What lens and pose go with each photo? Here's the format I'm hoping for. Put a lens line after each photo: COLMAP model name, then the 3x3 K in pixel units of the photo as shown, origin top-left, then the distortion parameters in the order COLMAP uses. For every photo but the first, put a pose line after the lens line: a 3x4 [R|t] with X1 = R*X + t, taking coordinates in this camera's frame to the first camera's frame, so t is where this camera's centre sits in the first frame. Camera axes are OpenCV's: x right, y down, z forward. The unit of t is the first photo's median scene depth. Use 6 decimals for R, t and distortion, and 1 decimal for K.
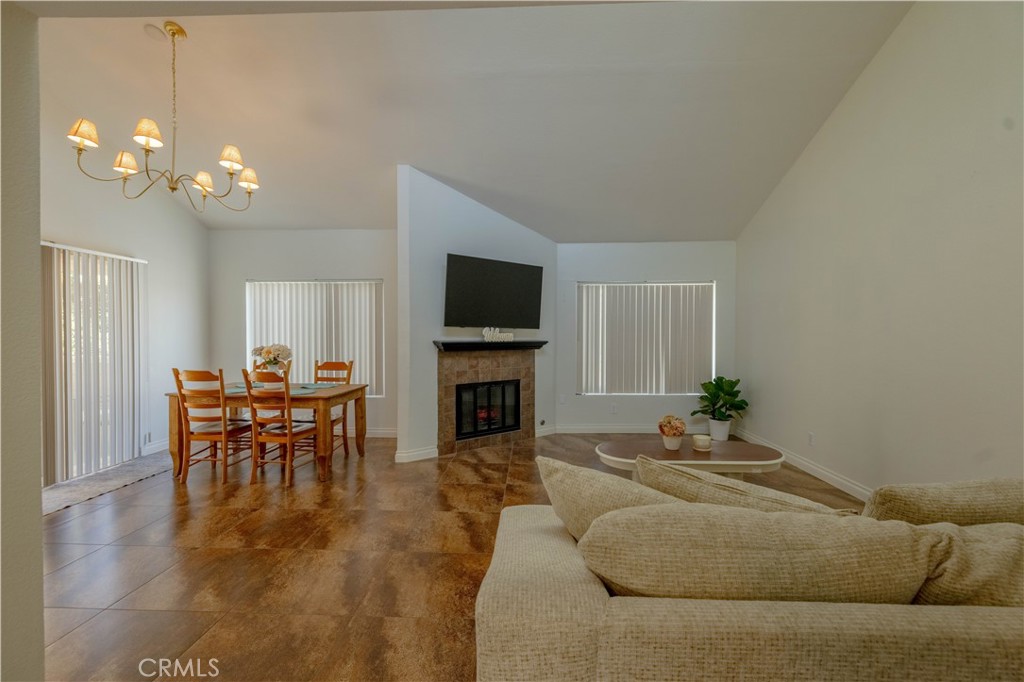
lens RADIAL K [[437.0, 0, 515.2], [0, 437.0, 341.4], [0, 0, 1]] dist [-0.001047, 0.000498]
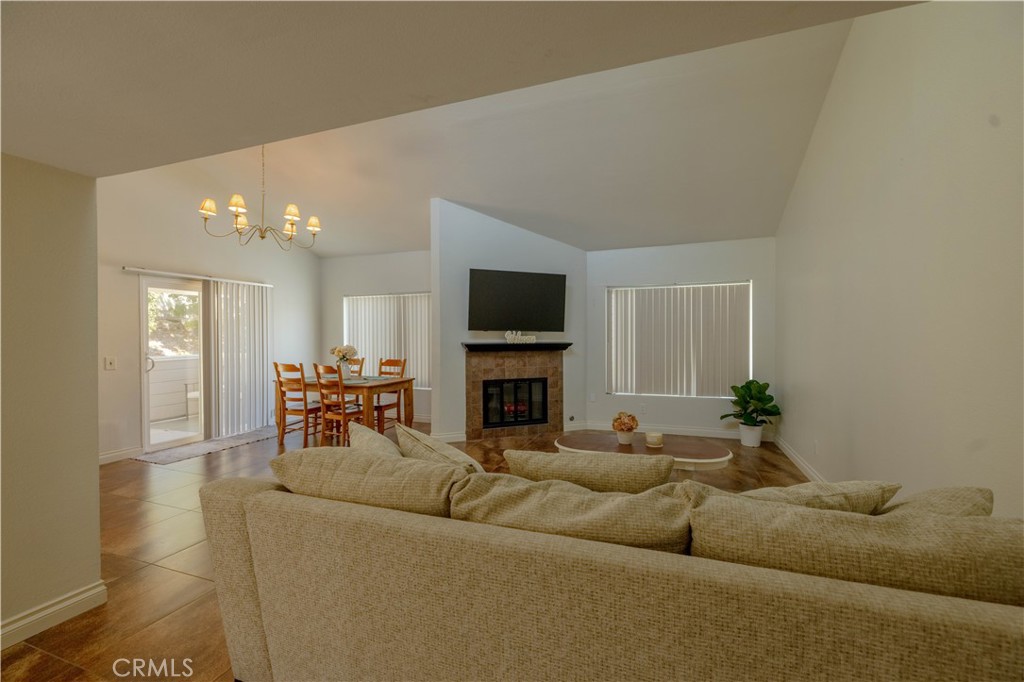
lens RADIAL K [[428.1, 0, 517.3], [0, 428.1, 340.4], [0, 0, 1]] dist [-0.000990, 0.000175]
pose [[0.952722, -0.001848, -0.303838, 0.305908], [-0.000134, 0.999979, -0.006503, 0.000057], [0.303843, 0.006237, 0.952702, -0.060122]]
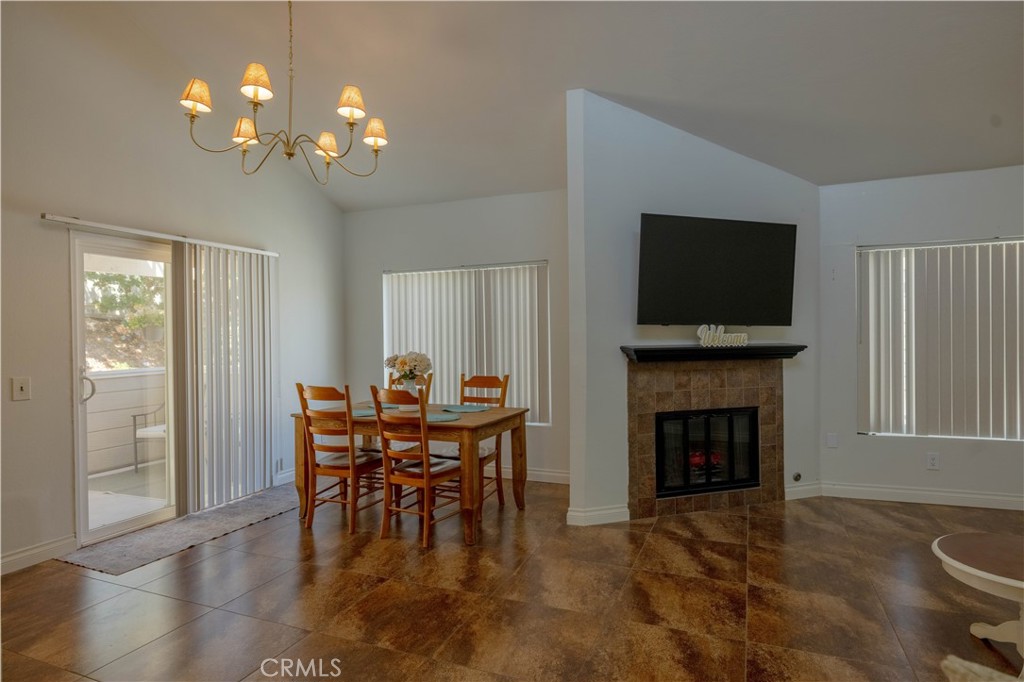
lens RADIAL K [[572.9, 0, 516.7], [0, 572.9, 341.0], [0, 0, 1]] dist [-0.002100, 0.000690]
pose [[0.939698, -0.010271, -0.341852, -0.037629], [0.007237, 0.999922, -0.010149, -0.001631], [0.341930, 0.007063, 0.939699, 0.121979]]
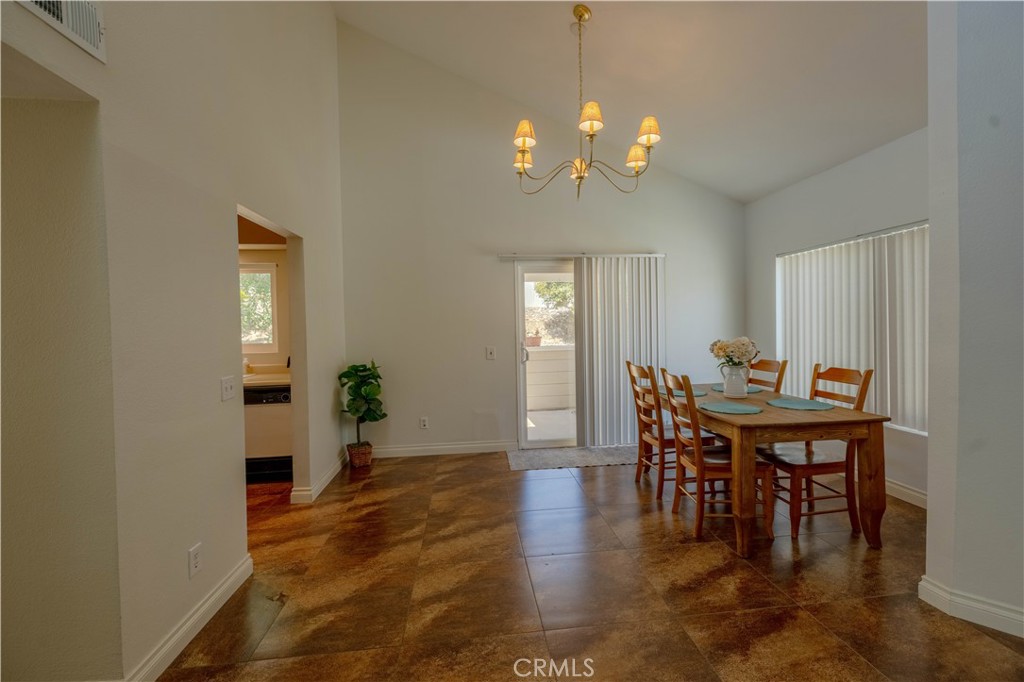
lens RADIAL K [[428.1, 0, 513.6], [0, 428.1, 335.2], [0, 0, 1]] dist [-0.000990, 0.000175]
pose [[0.151028, 0.013615, -0.988436, 0.099521], [0.001687, 0.999900, 0.014031, -0.007916], [0.988528, -0.003787, 0.150990, 0.484836]]
